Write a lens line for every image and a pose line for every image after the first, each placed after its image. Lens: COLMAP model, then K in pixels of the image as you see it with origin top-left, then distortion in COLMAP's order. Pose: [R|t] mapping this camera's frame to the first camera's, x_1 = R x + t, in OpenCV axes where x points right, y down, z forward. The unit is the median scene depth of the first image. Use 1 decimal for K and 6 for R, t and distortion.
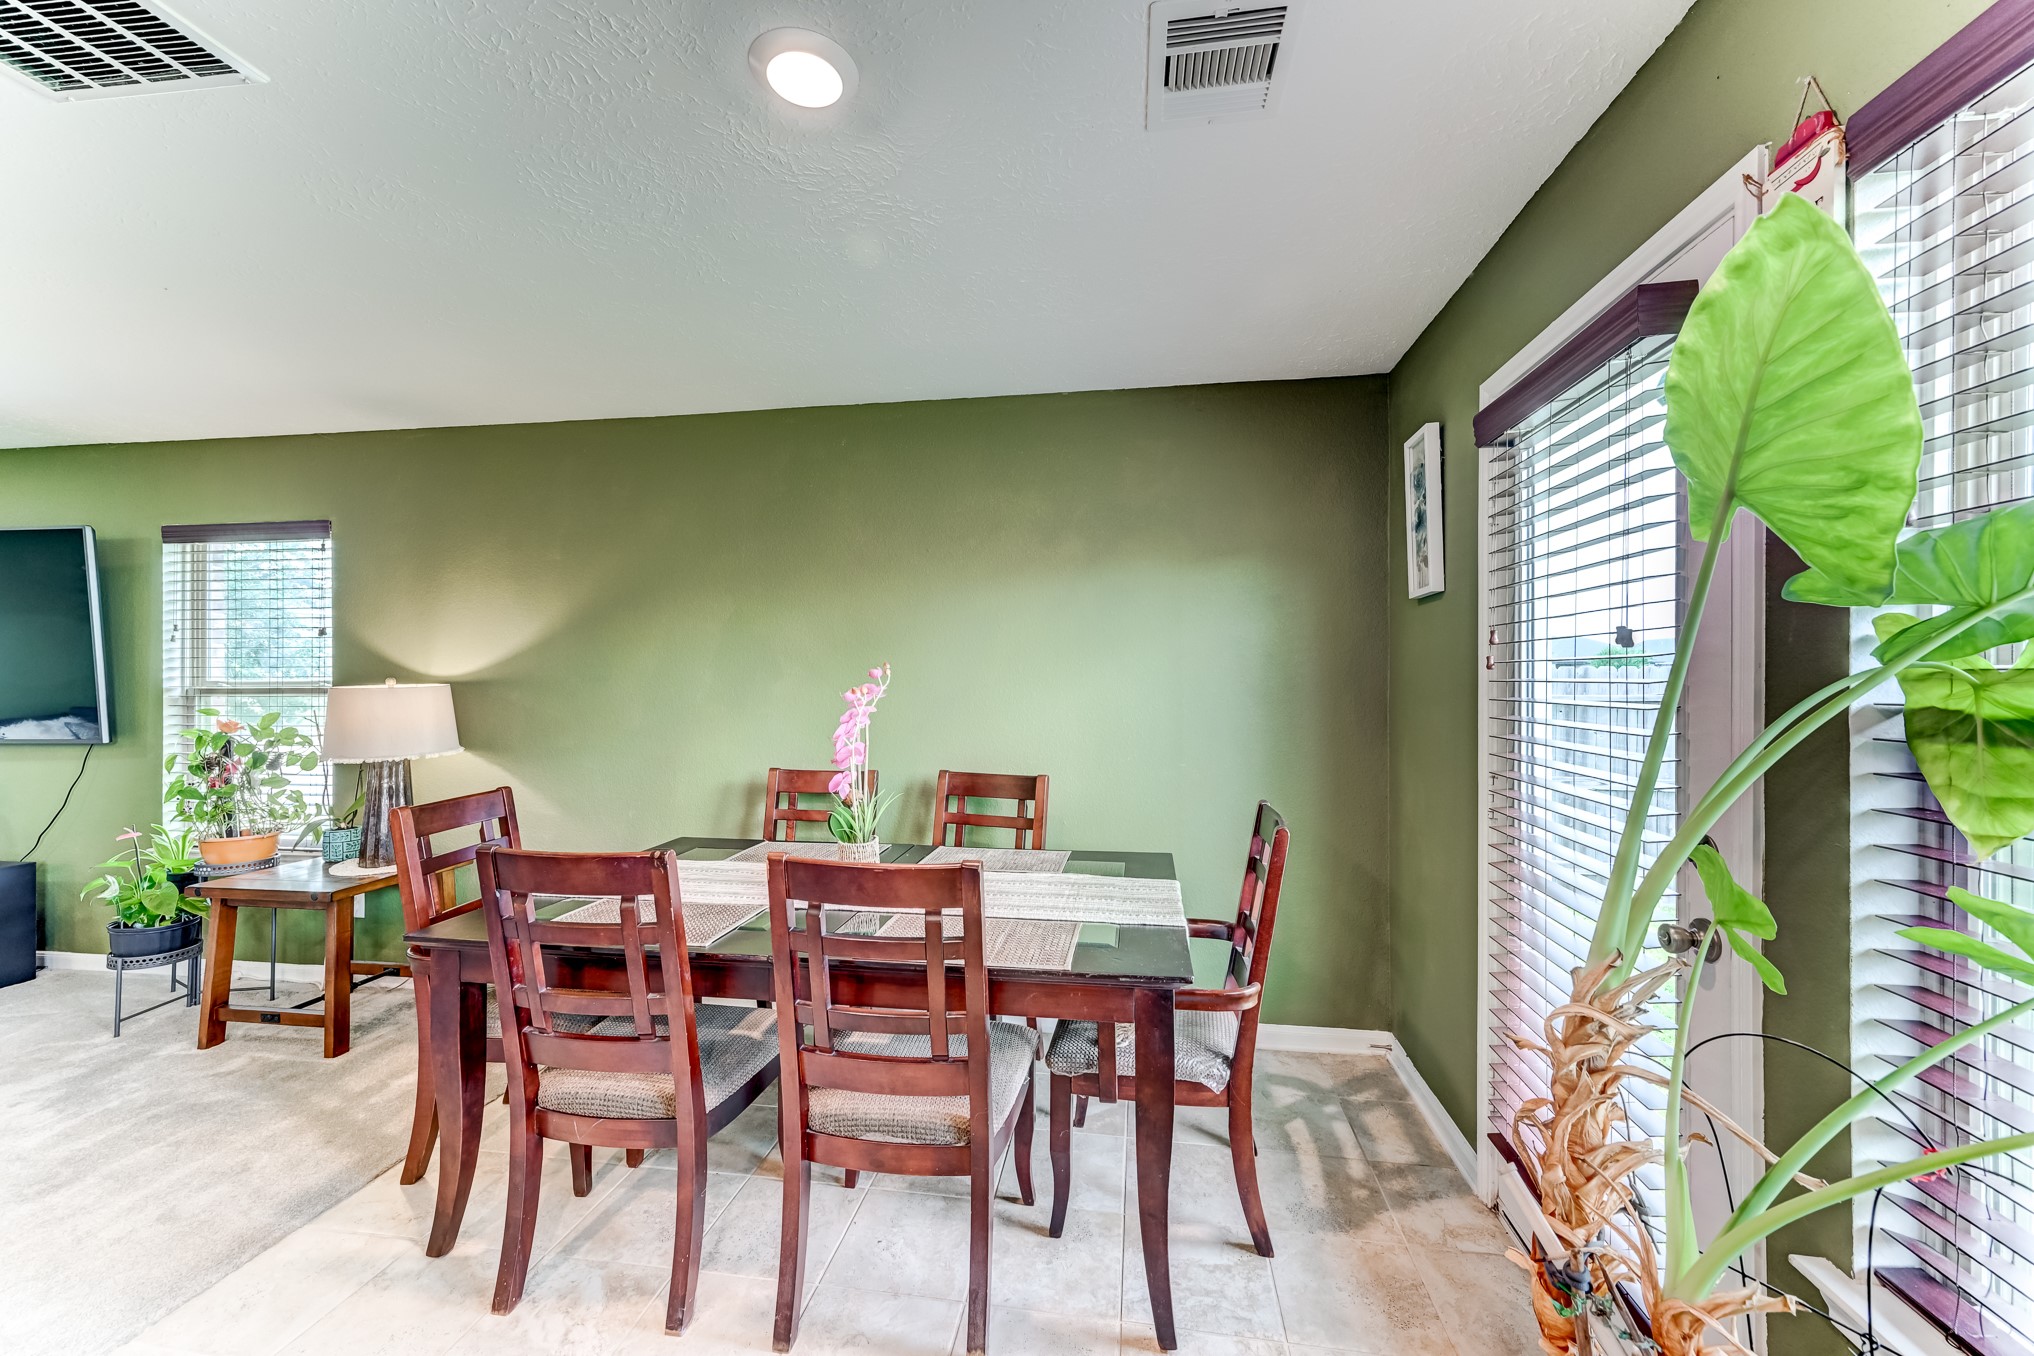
lens RADIAL K [[789.1, 0, 1022.1], [0, 789.1, 683.5], [0, 0, 1]] dist [0.008333, 0.001058]
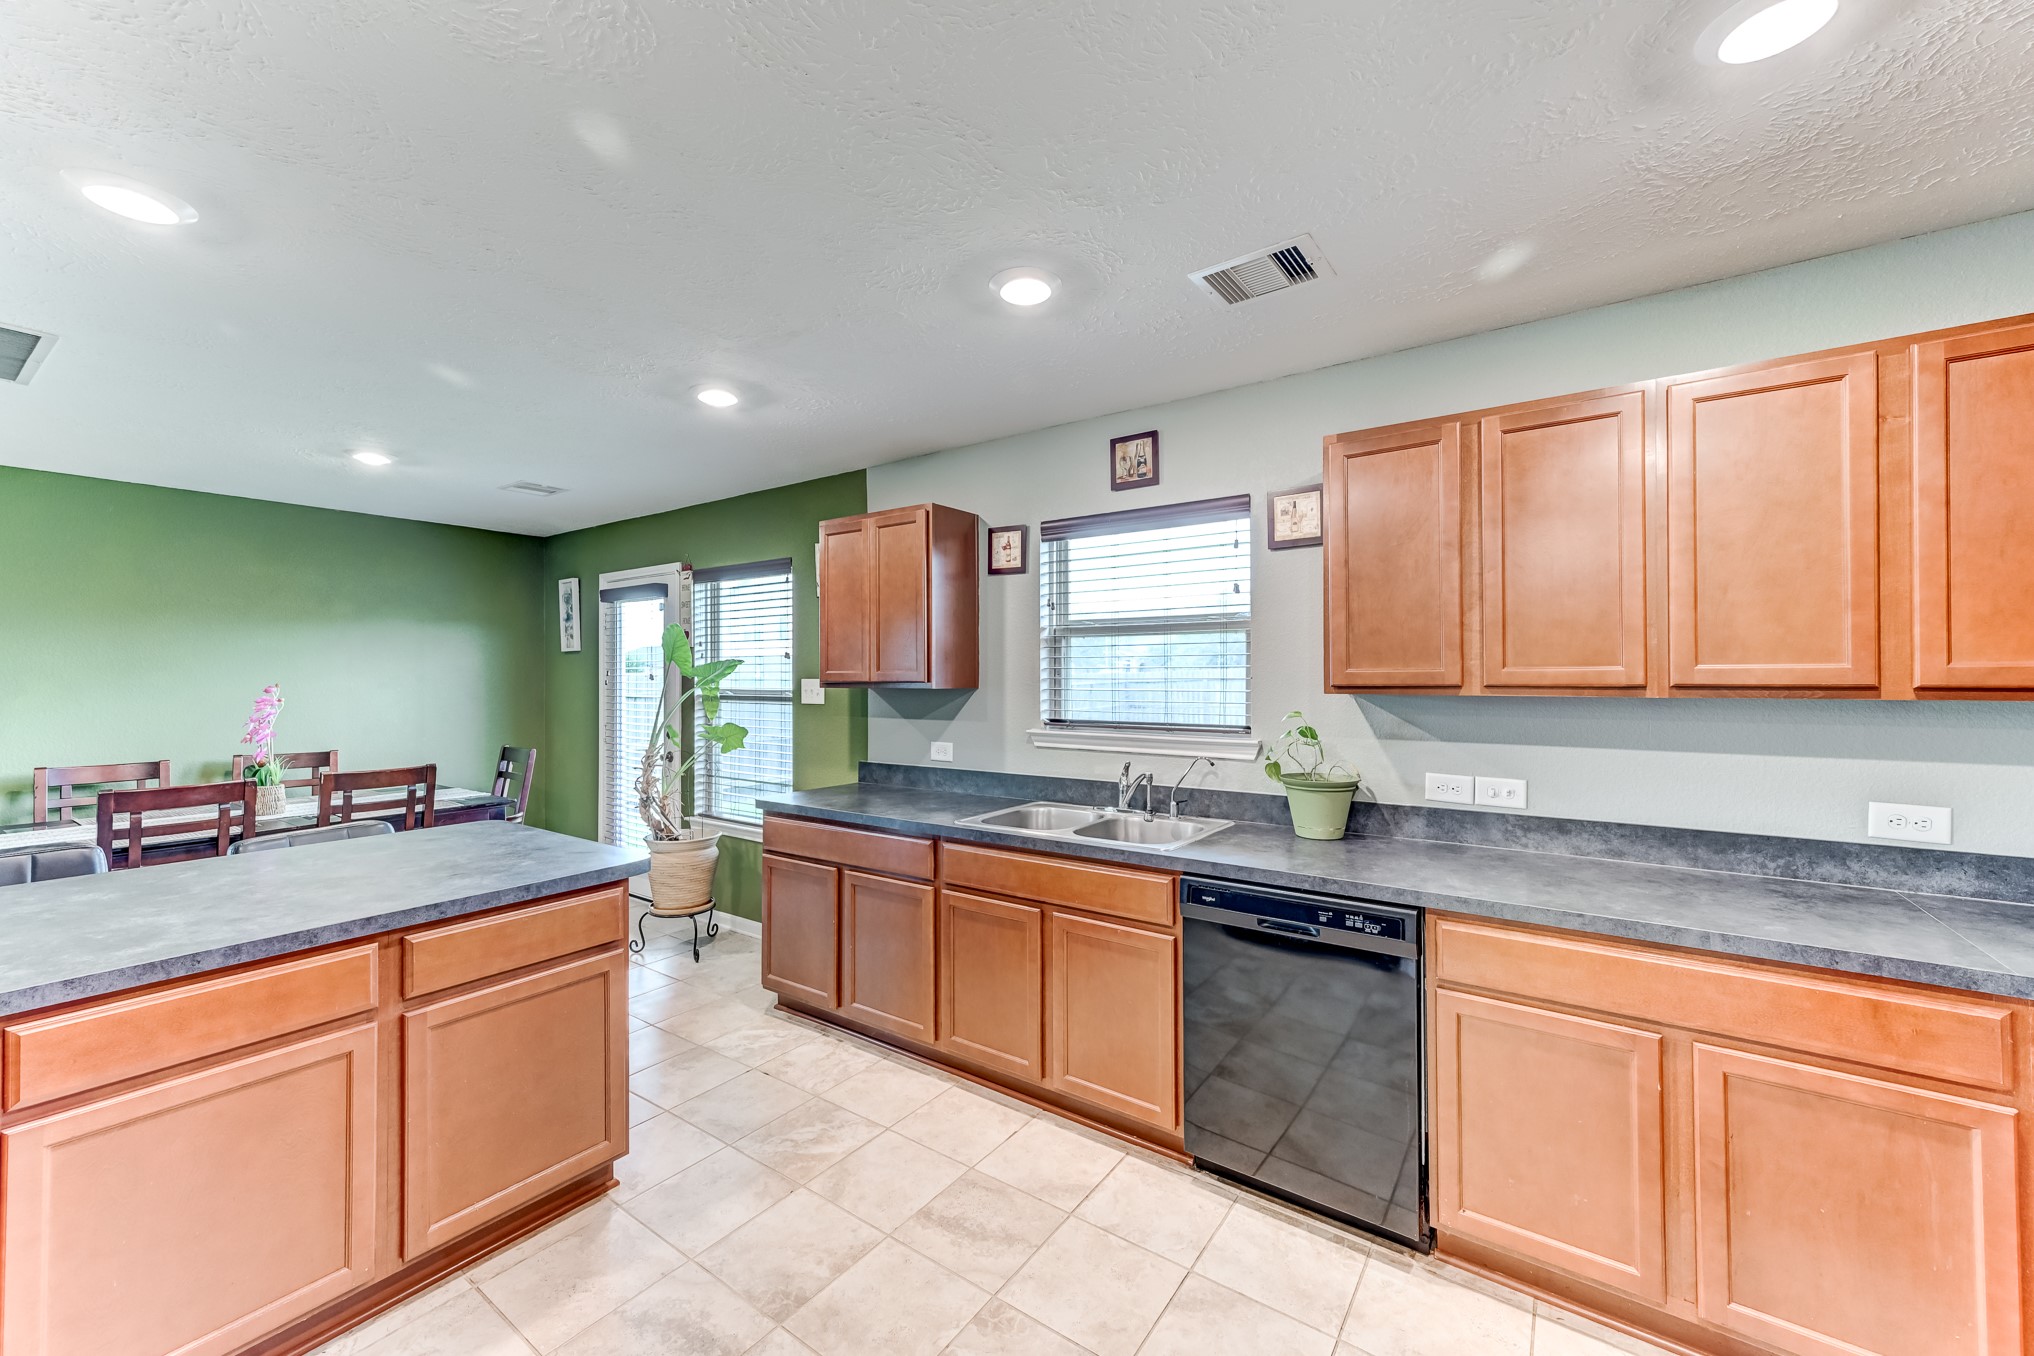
lens RADIAL K [[789.1, 0, 1017.1], [0, 789.1, 669.0], [0, 0, 1]] dist [0.008333, 0.001058]
pose [[0.445571, 0.007007, 0.895219, -1.193778], [0.009188, 0.999881, -0.012399, -0.026266], [-0.895200, 0.013750, 0.445453, -1.451492]]
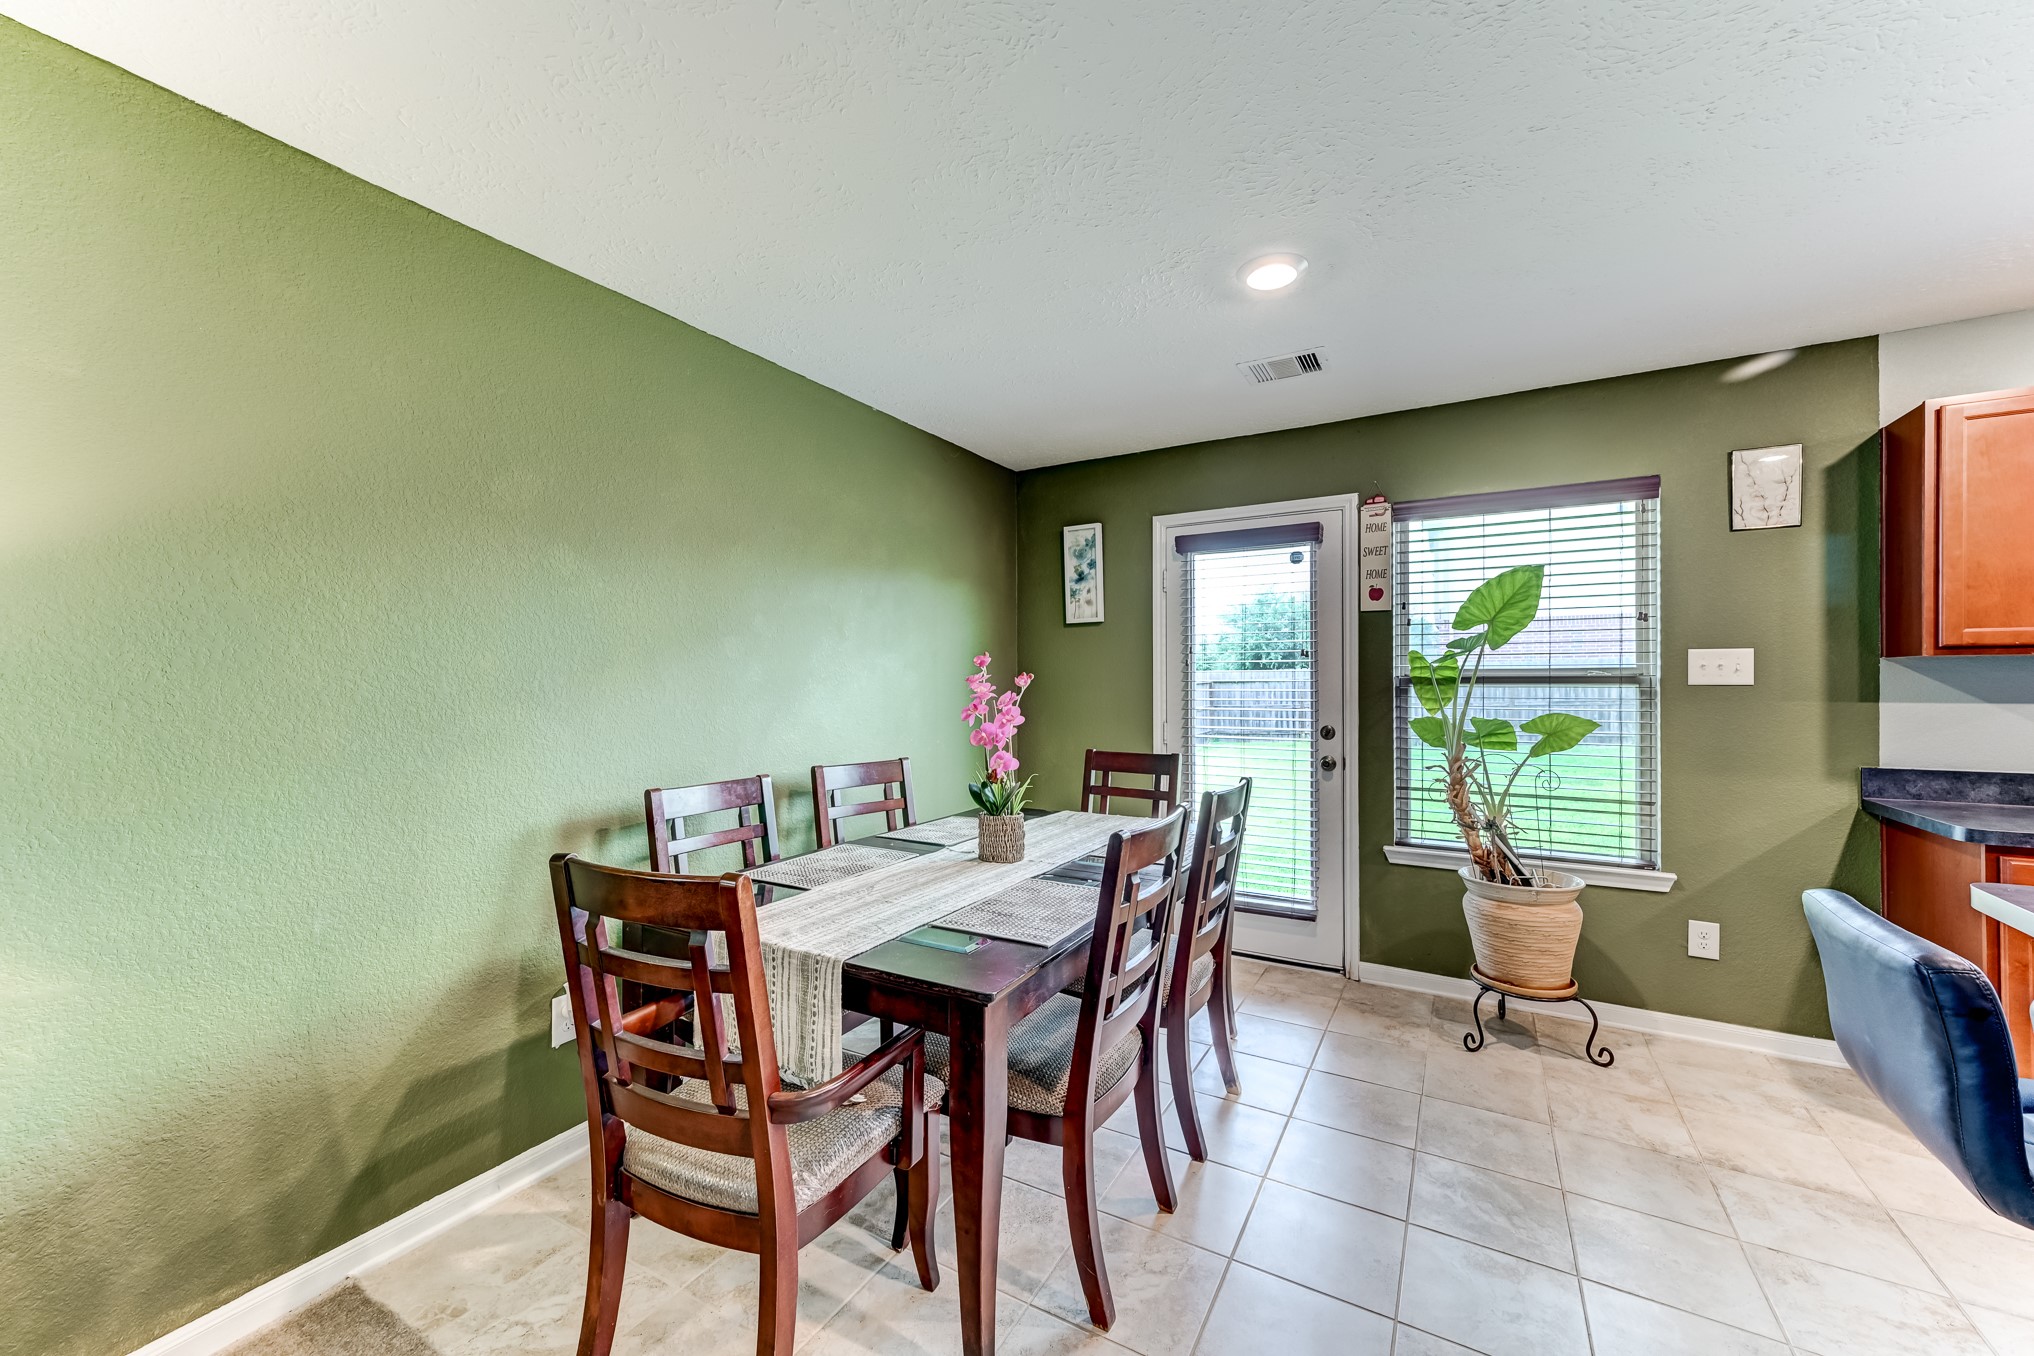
lens RADIAL K [[789.1, 0, 1017.5], [0, 789.1, 682.6], [0, 0, 1]] dist [0.008333, 0.001058]
pose [[0.365156, -0.001371, 0.930945, -1.389240], [0.010009, 0.999947, -0.002453, 0.022503], [-0.930893, 0.010214, 0.365150, 0.657007]]
